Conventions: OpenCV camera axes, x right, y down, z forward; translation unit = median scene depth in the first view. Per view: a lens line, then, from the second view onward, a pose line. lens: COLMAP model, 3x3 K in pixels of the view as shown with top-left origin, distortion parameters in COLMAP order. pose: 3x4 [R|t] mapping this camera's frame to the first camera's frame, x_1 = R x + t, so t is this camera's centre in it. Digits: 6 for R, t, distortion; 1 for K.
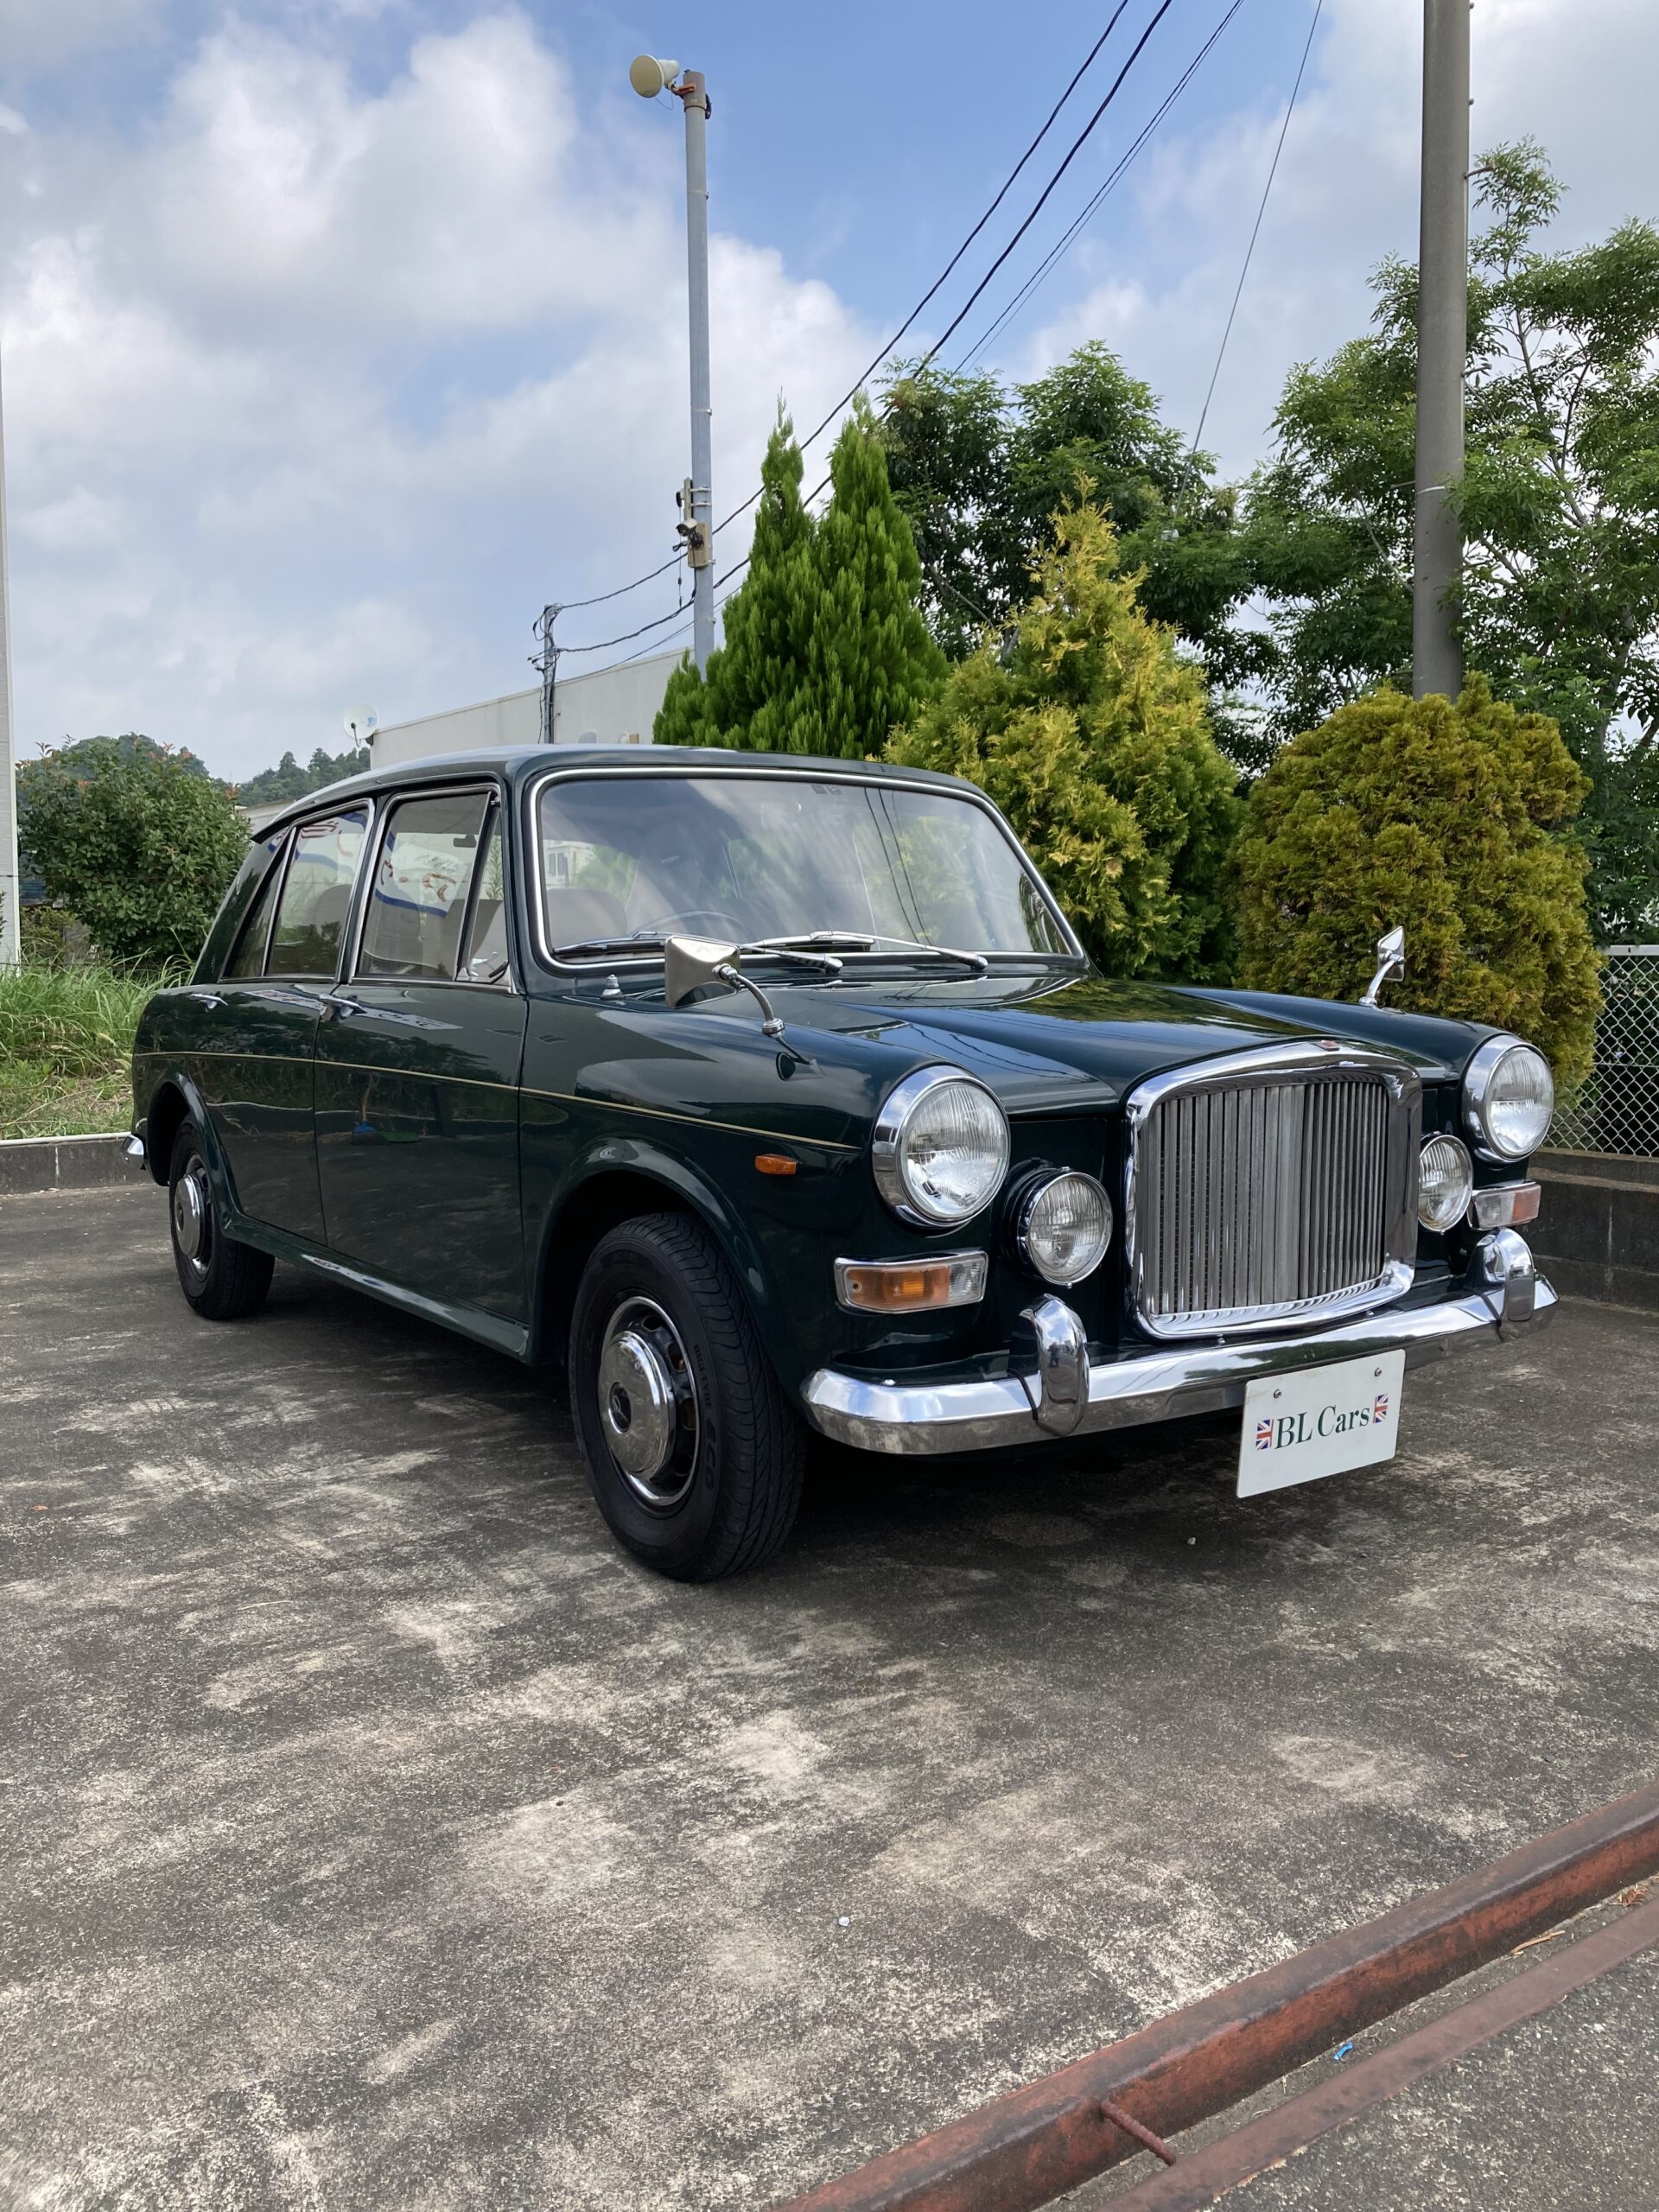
lens RADIAL K [[1825.5, 0, 829.5], [0, 1825.5, 1106.0], [0, 0, 1]] dist [0.012374, 0.002750]
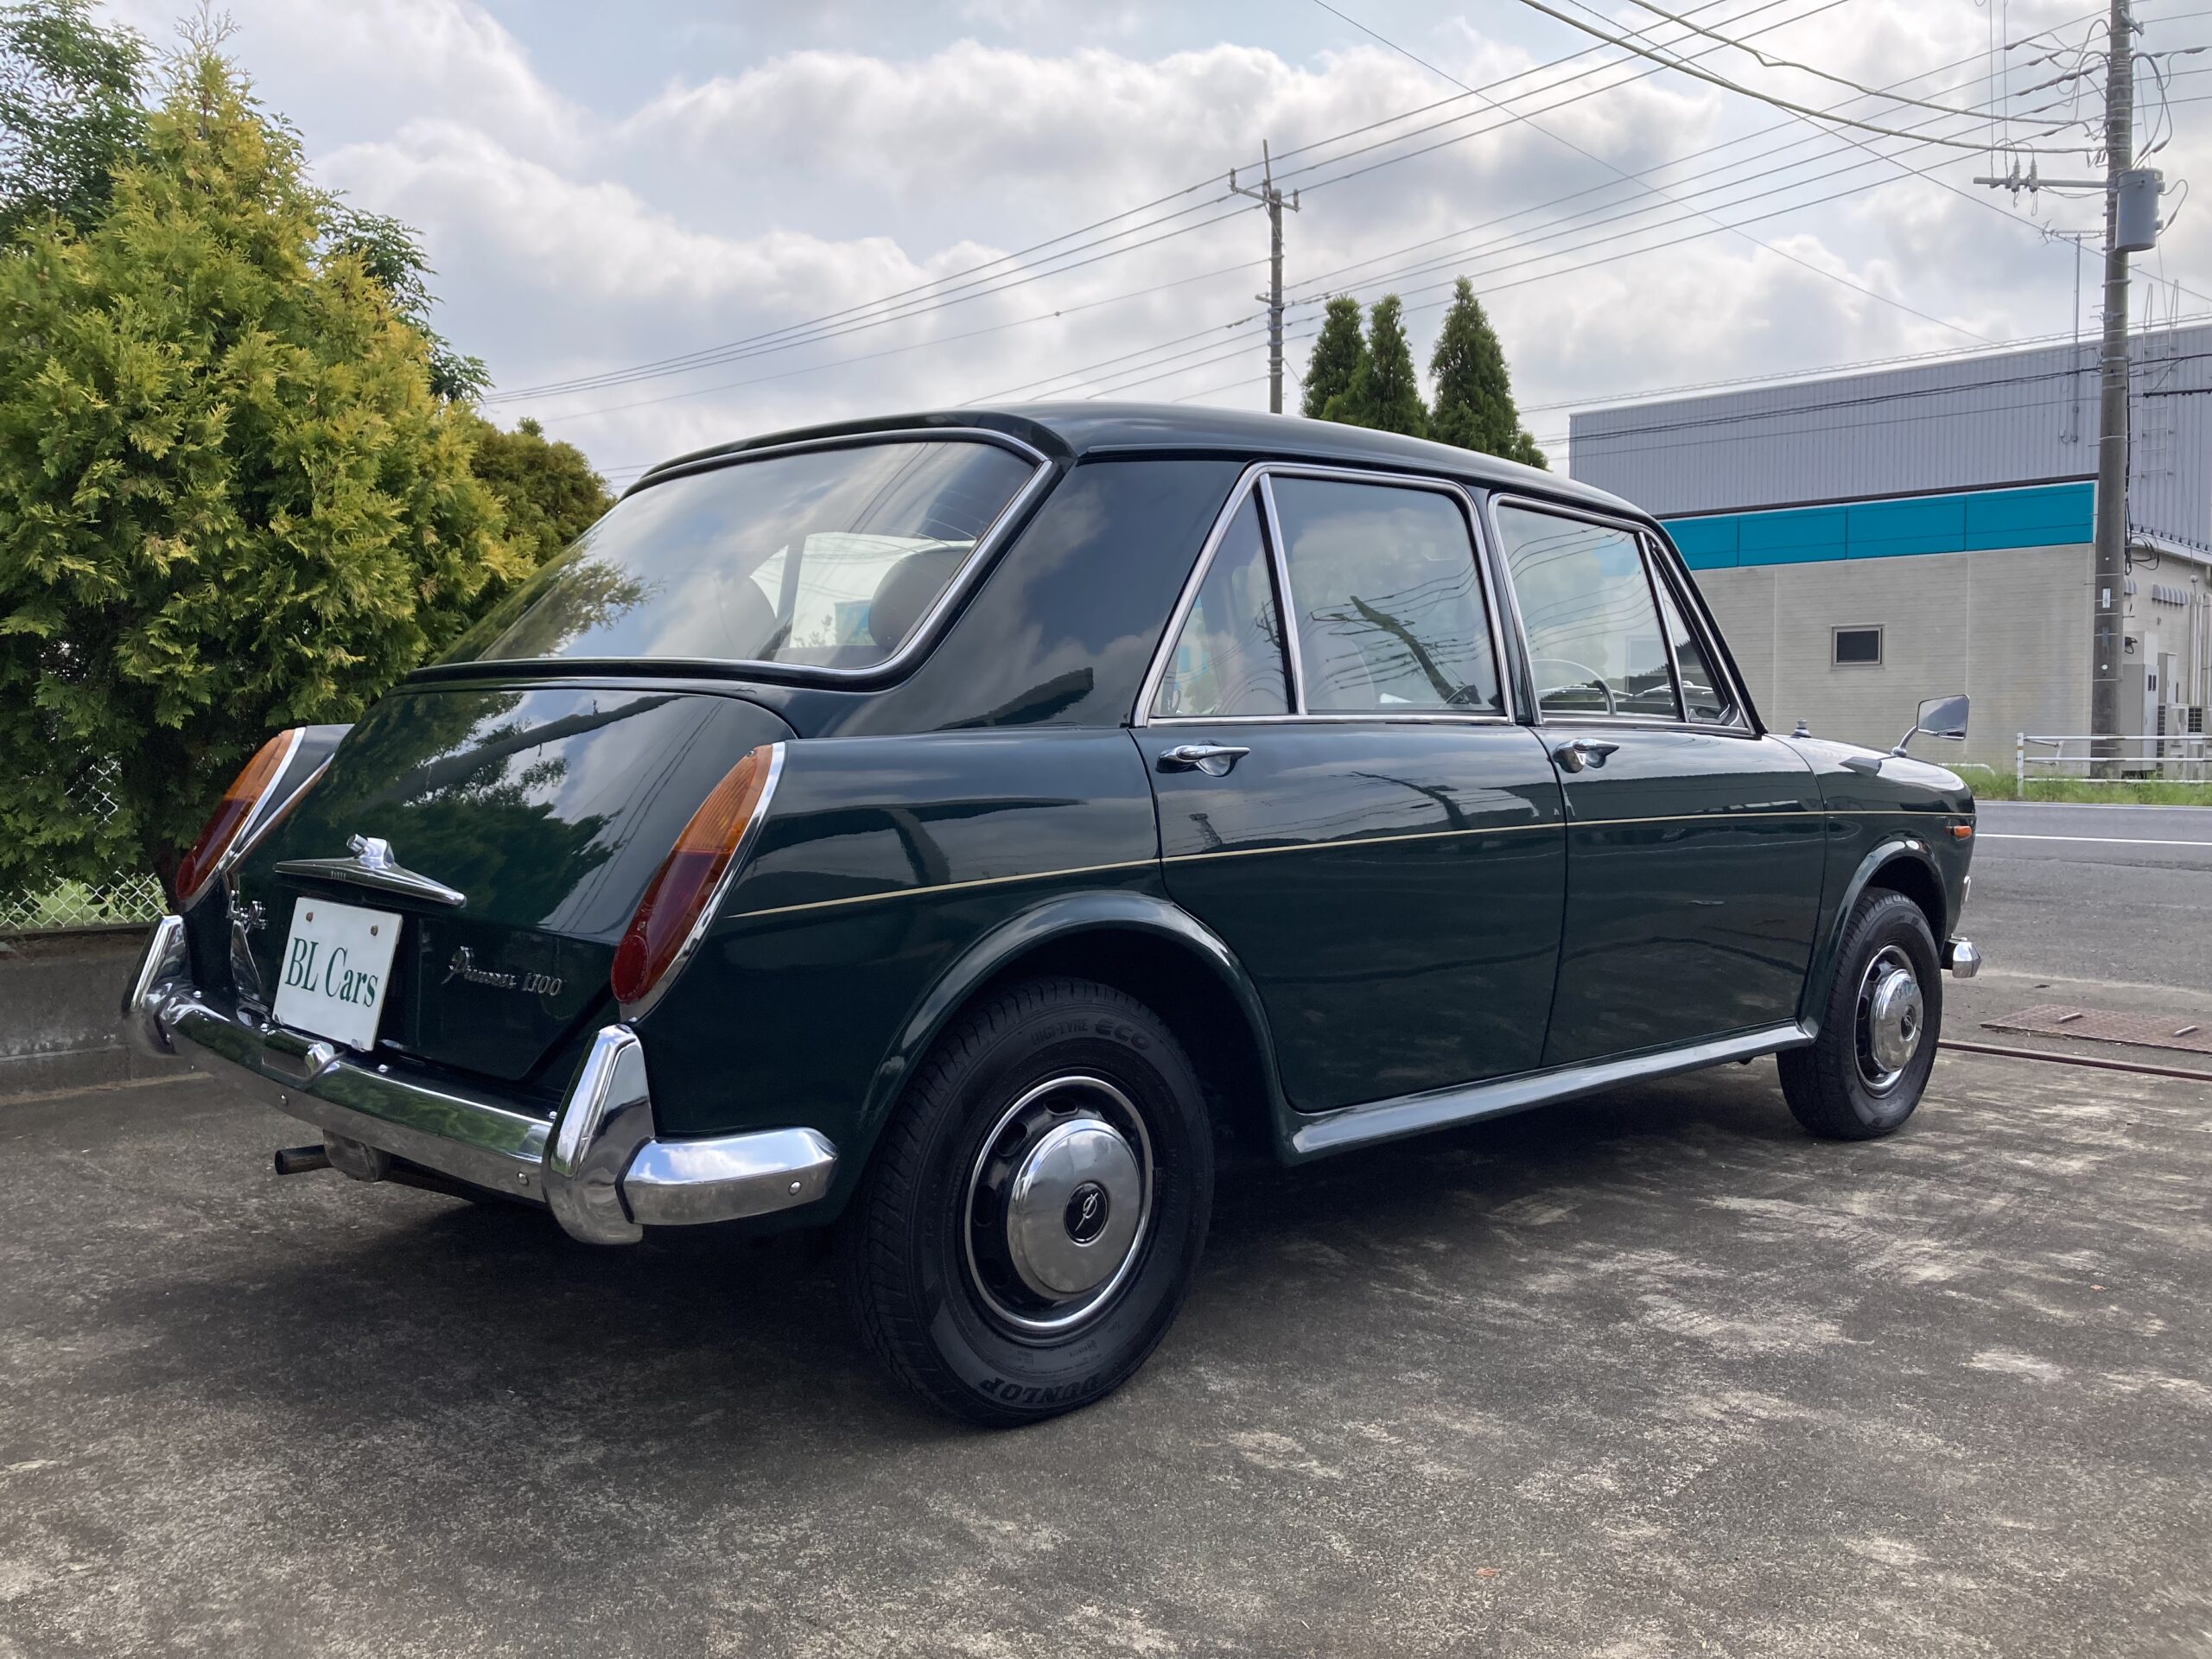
lens RADIAL K [[1825.5, 0, 1106.0], [0, 1825.5, 829.5], [0, 0, 1]] dist [0.012374, 0.002750]
pose [[-0.172628, -0.039337, 0.984201, -0.694709], [0.075873, 0.995702, 0.053105, -0.052332], [-0.982061, 0.083842, -0.168901, 0.911179]]
